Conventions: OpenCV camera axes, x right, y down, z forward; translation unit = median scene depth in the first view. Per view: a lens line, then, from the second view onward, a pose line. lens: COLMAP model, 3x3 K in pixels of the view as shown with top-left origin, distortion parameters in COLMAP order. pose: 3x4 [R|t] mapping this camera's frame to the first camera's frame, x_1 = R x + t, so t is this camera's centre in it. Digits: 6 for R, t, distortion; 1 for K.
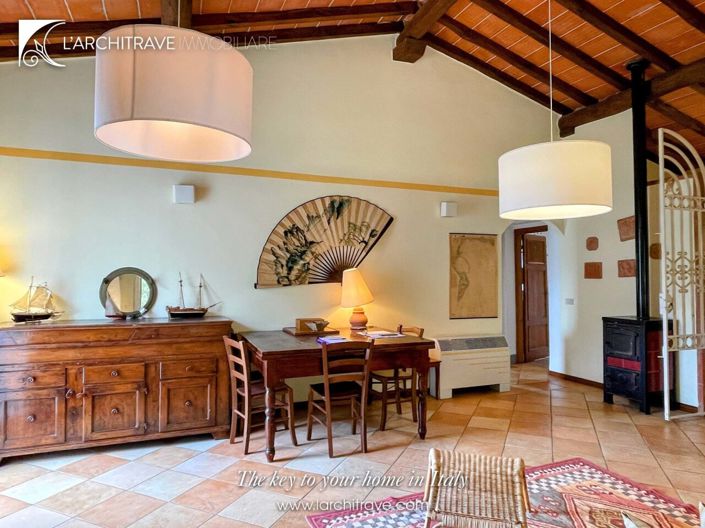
lens RADIAL K [[452.2, 0, 350.2], [0, 452.2, 264.3], [0, 0, 1]] dist [0.000824, 0.000233]
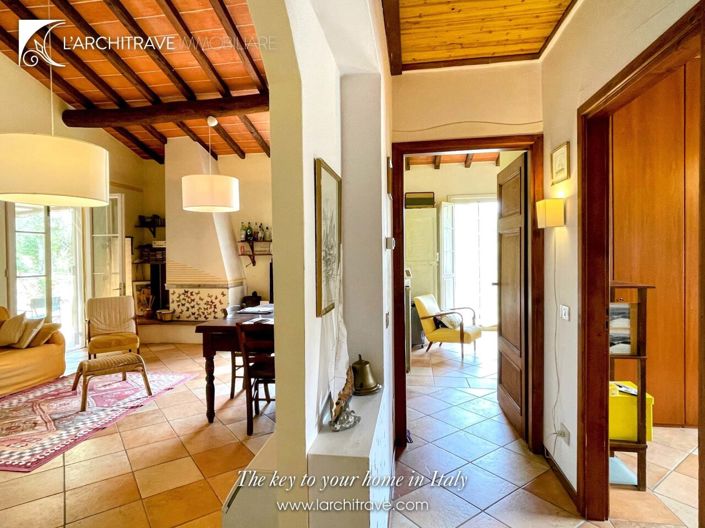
lens RADIAL K [[399.2, 0, 348.9], [0, 399.2, 260.9], [0, 0, 1]] dist [-0.006901, 0.003233]
pose [[-0.512688, 0.013146, -0.858474, 0.922891], [0.031066, 0.999512, -0.003247, 0.060686], [0.858013, -0.028334, -0.512846, 2.113168]]
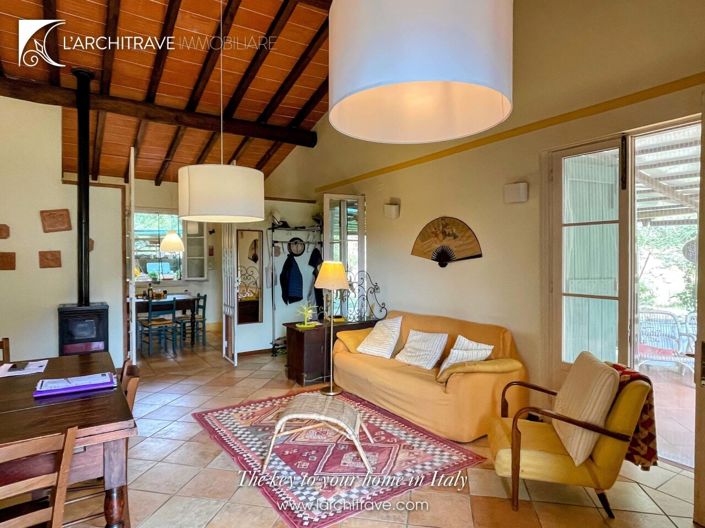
lens RADIAL K [[420.5, 0, 353.0], [0, 420.5, 260.2], [0, 0, 1]] dist [-0.006435, -0.000392]
pose [[-0.205768, -0.000981, 0.978600, -0.787958], [-0.019172, 0.999812, -0.003029, 0.000745], [-0.978413, -0.019385, -0.205748, 0.901375]]
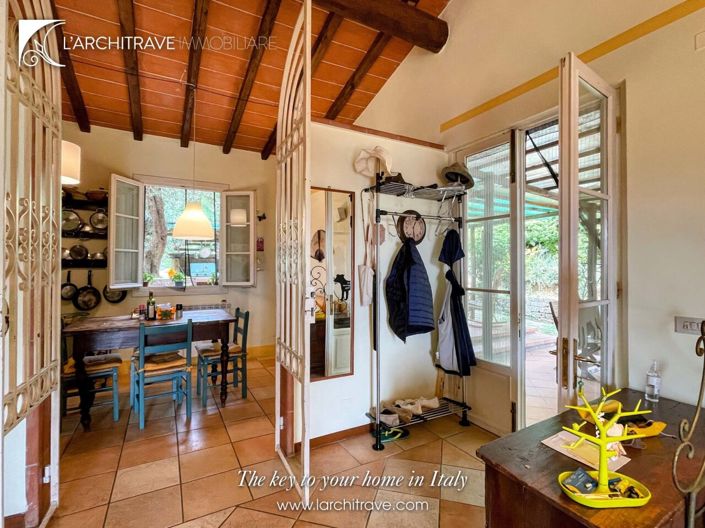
lens RADIAL K [[336.4, 0, 352.2], [0, 336.4, 264.5], [0, 0, 1]] dist [-0.014068, -0.000303]
pose [[-0.129048, 0.004445, 0.991628, 0.508478], [-0.026765, 0.999610, -0.007964, 0.044322], [-0.991277, -0.027569, -0.128878, 1.021546]]
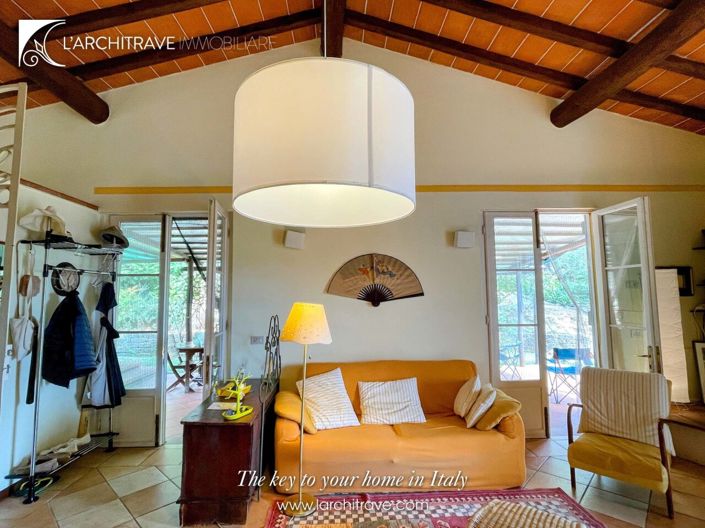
lens RADIAL K [[360.9, 0, 347.9], [0, 360.9, 263.2], [0, 0, 1]] dist [0.001285, 0.000307]
pose [[-0.939399, 0.041230, 0.340339, 0.269619], [0.001754, 0.993307, -0.115492, 0.009521], [-0.342822, -0.107896, -0.933183, 1.443379]]
